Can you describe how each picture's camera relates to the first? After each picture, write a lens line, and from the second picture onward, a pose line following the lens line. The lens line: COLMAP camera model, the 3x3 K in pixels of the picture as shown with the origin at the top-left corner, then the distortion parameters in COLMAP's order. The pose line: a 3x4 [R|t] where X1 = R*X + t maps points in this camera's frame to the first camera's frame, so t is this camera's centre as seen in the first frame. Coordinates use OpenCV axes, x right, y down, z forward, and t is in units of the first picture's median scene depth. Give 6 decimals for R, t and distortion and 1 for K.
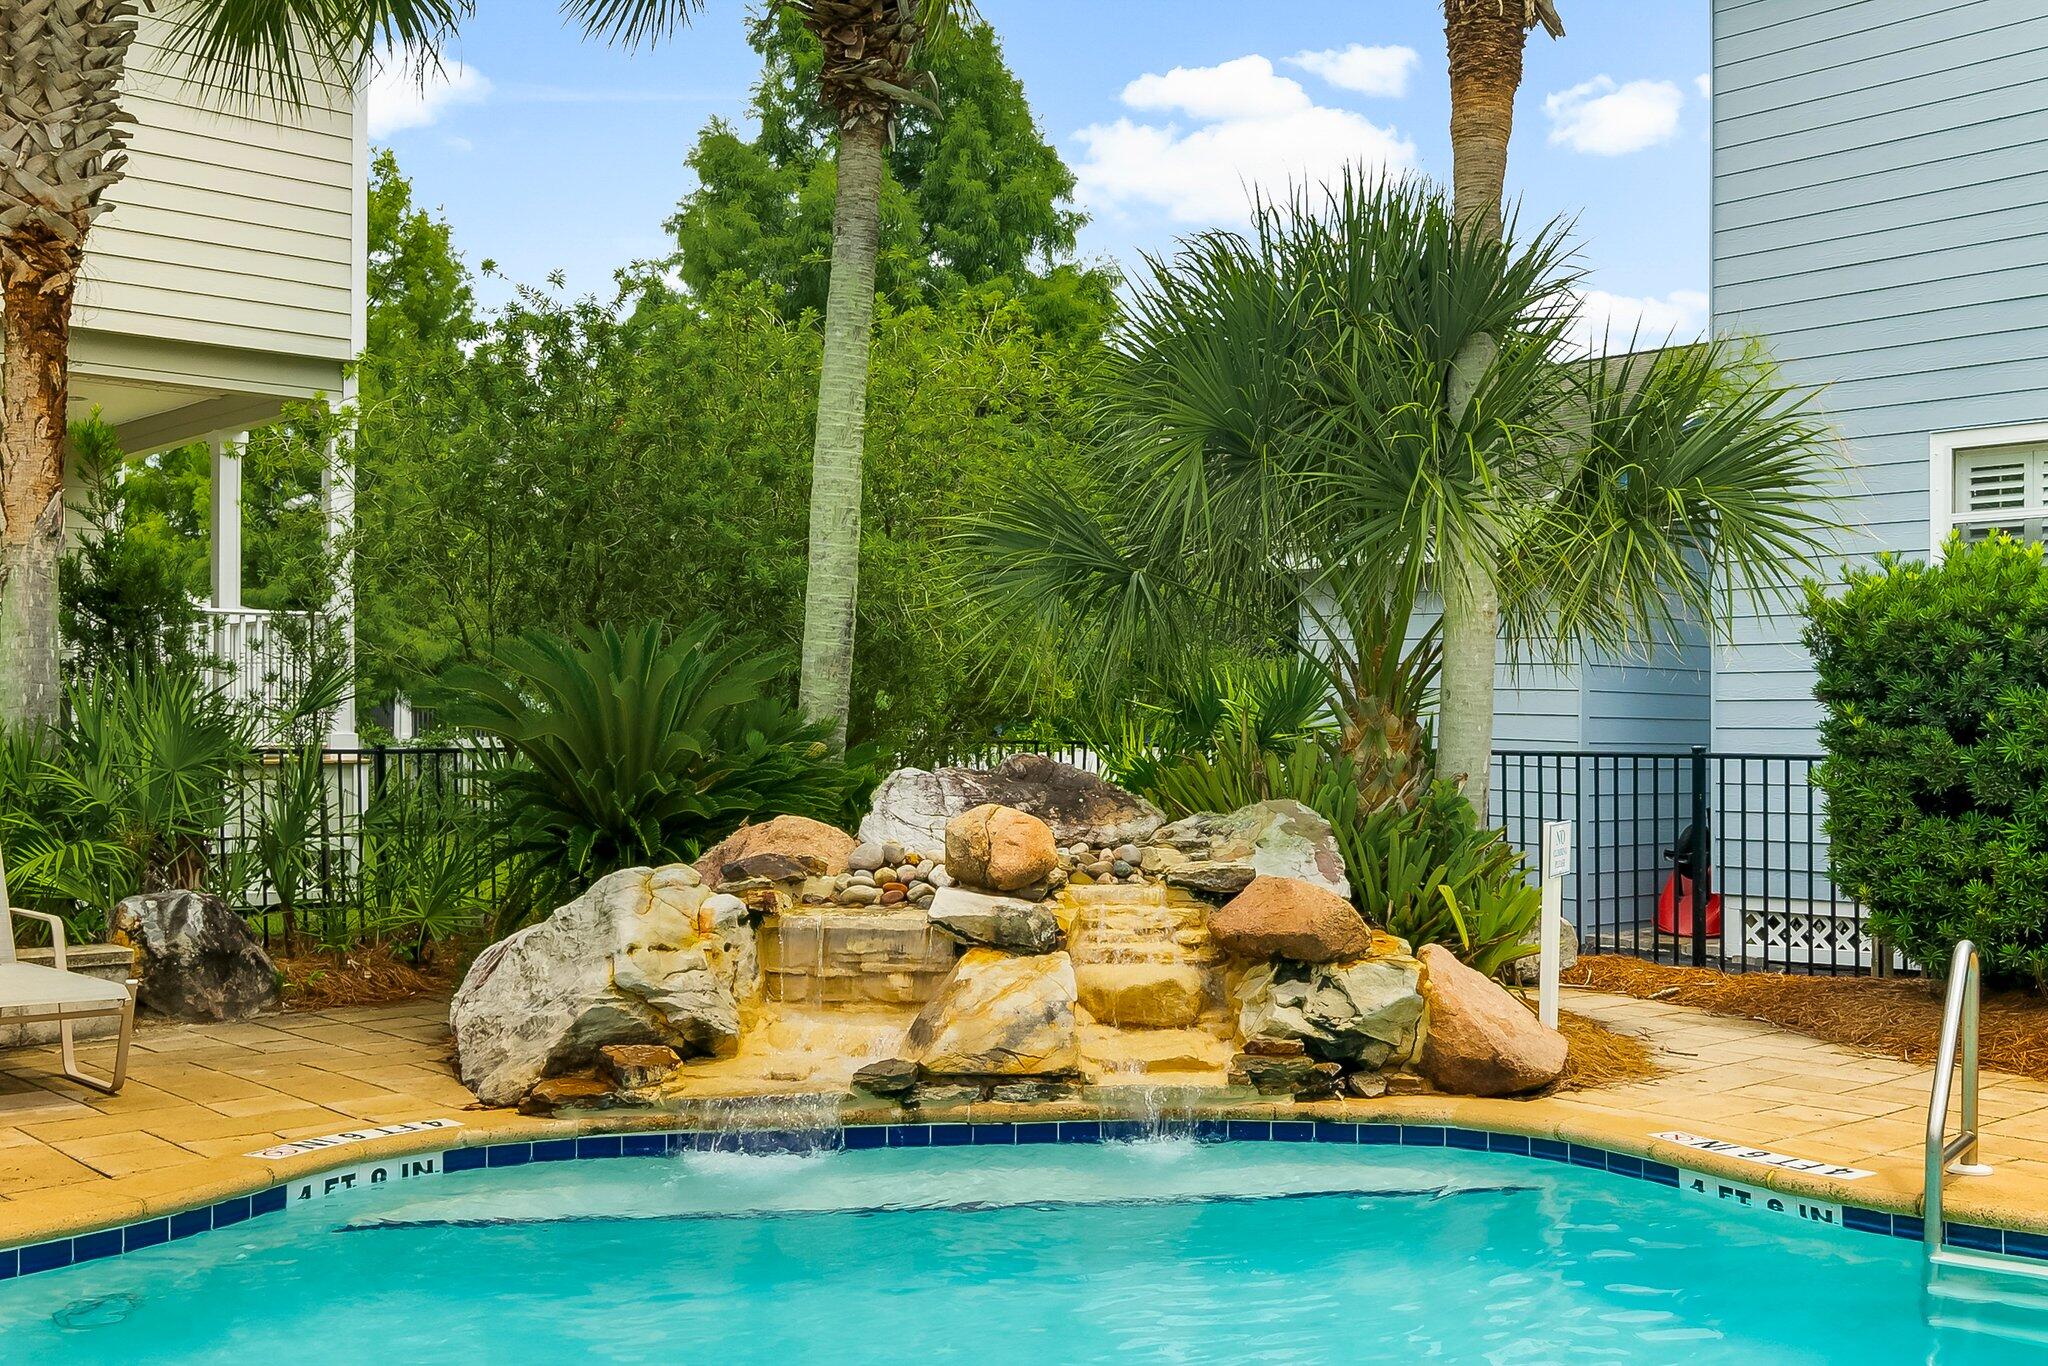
lens RADIAL K [[2157.2, 0, 1016.7], [0, 2157.2, 681.0], [0, 0, 1]] dist [0.010819, 0.000000]
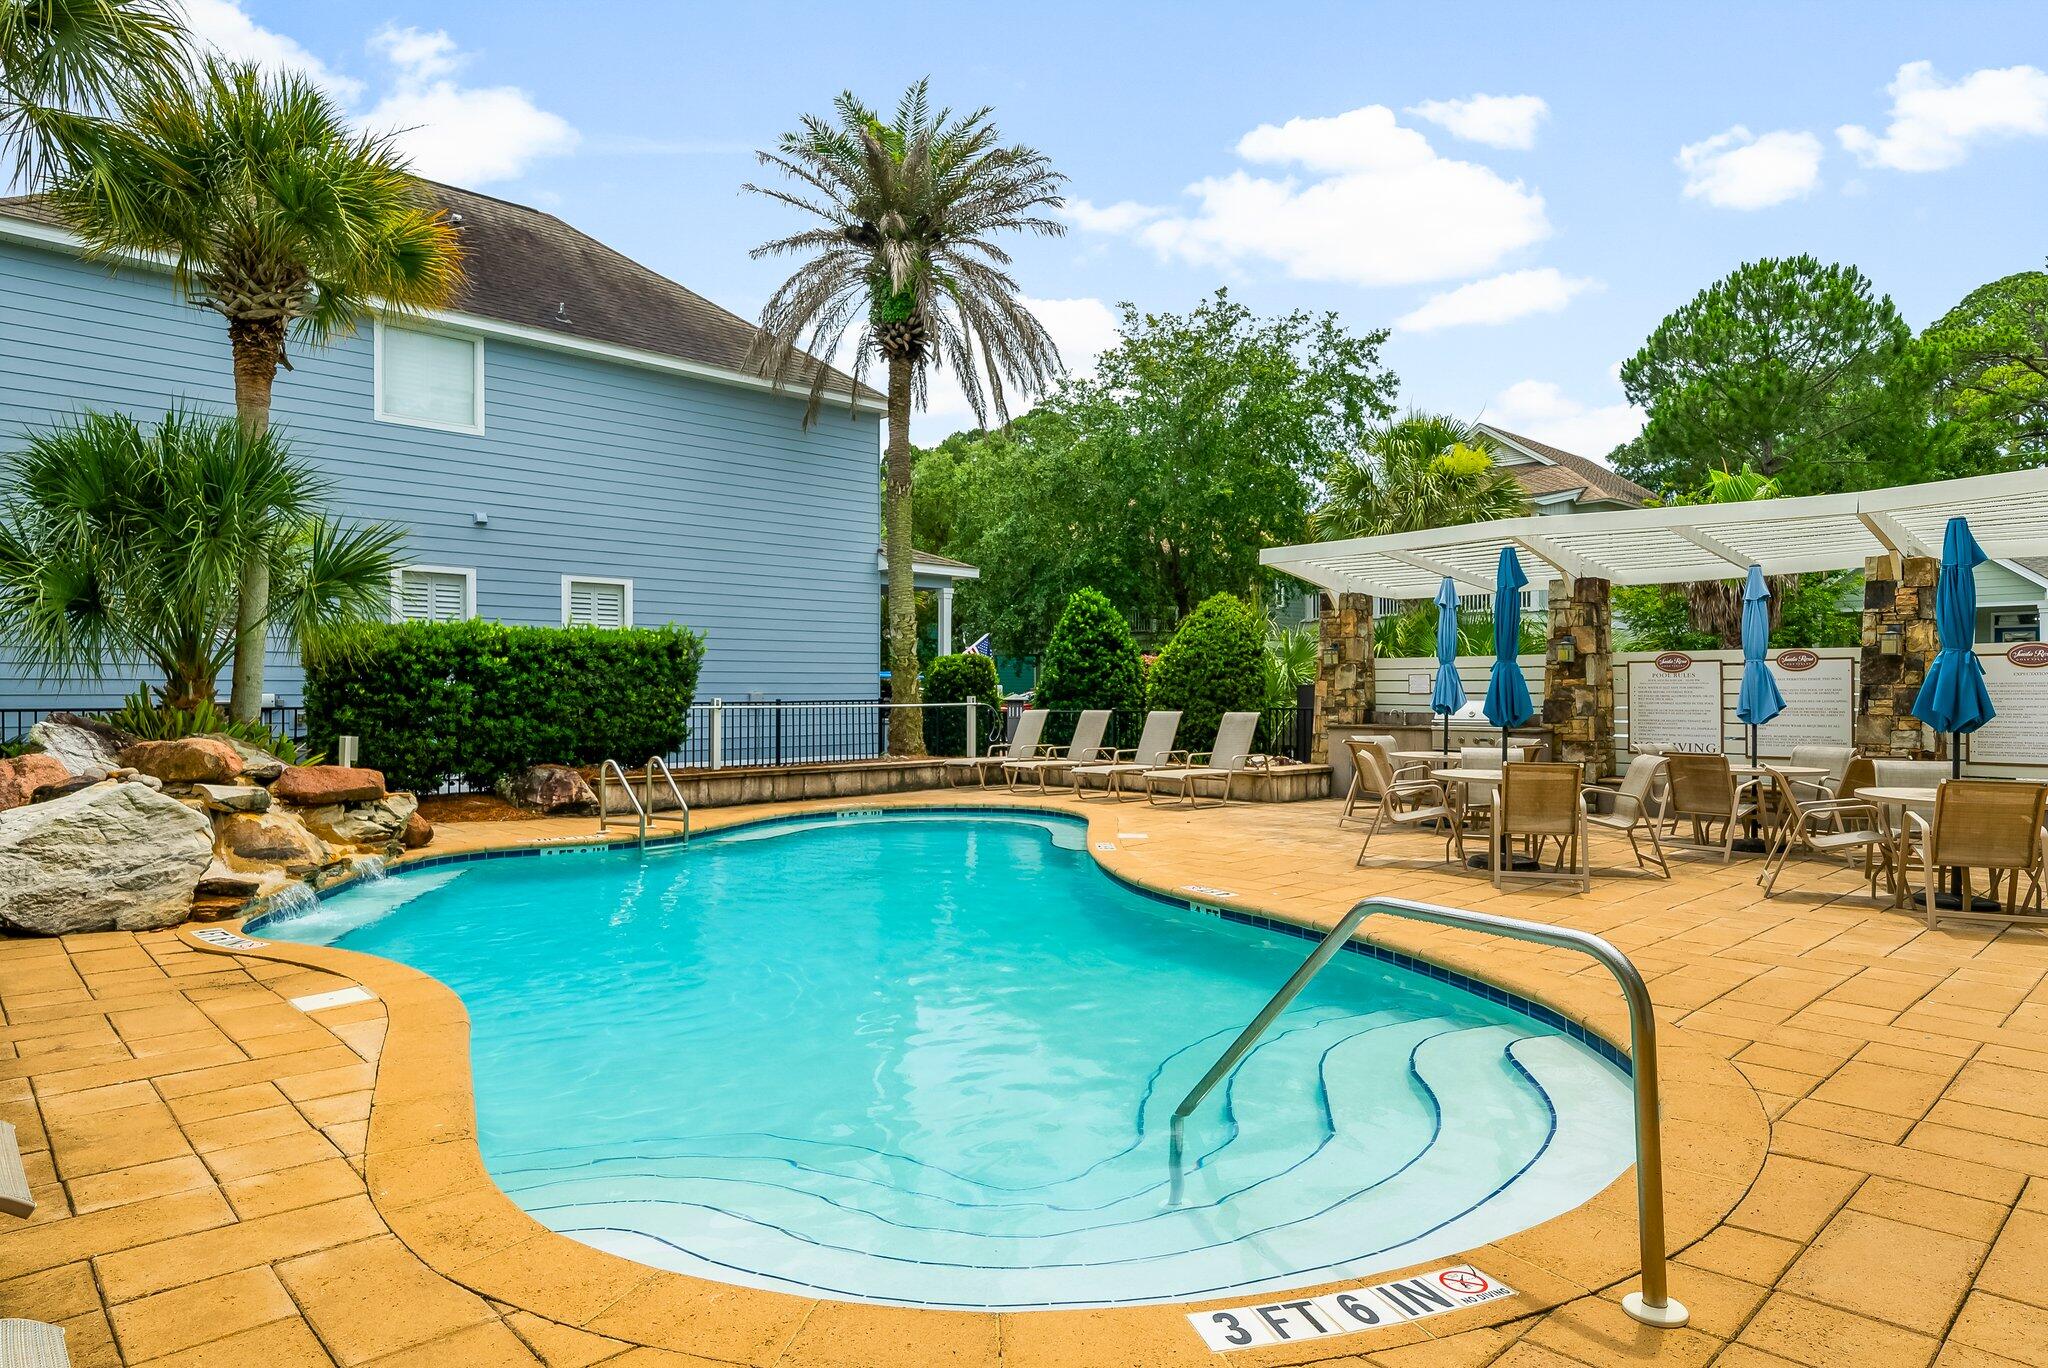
lens RADIAL K [[1174.5, 0, 1021.5], [0, 1174.5, 691.5], [0, 0, 1]] dist [0.002705, -0.000785]
pose [[-0.025550, -0.001056, 0.999673, -1.108564], [-0.012752, 0.999918, 0.000730, 0.009907], [-0.999592, -0.012729, -0.025562, 0.370303]]
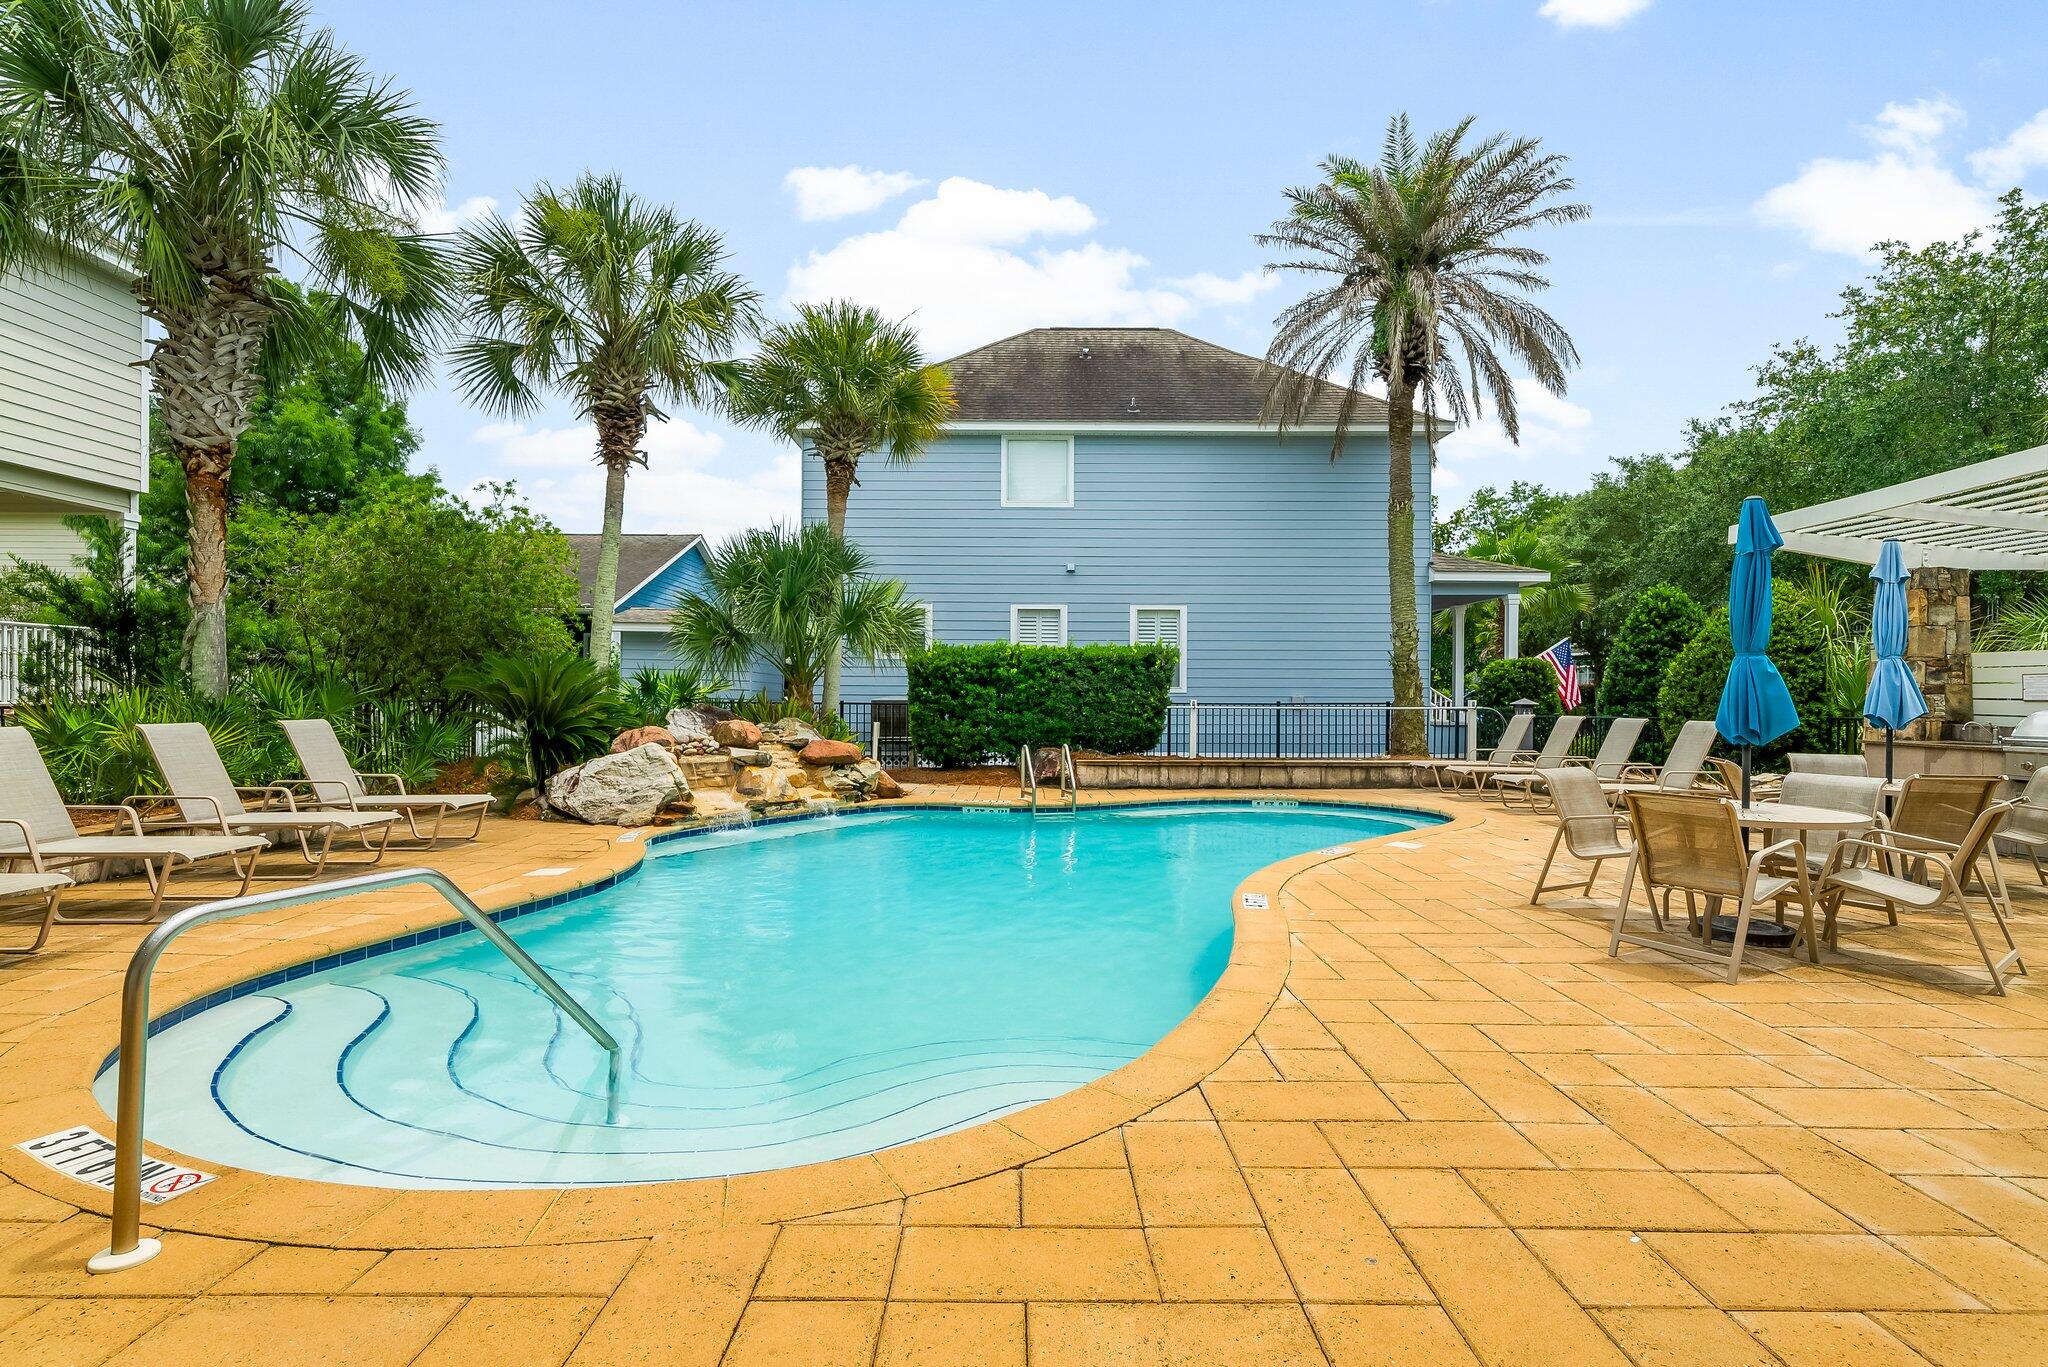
lens RADIAL K [[966.6, 0, 1030.2], [0, 966.6, 688.8], [0, 0, 1]] dist [-0.000154, 0.002192]
pose [[0.665140, 0.005985, 0.746695, -0.819589], [-0.013489, 0.999901, 0.004001, 0.003398], [-0.746597, -0.012734, 0.665155, -0.223181]]
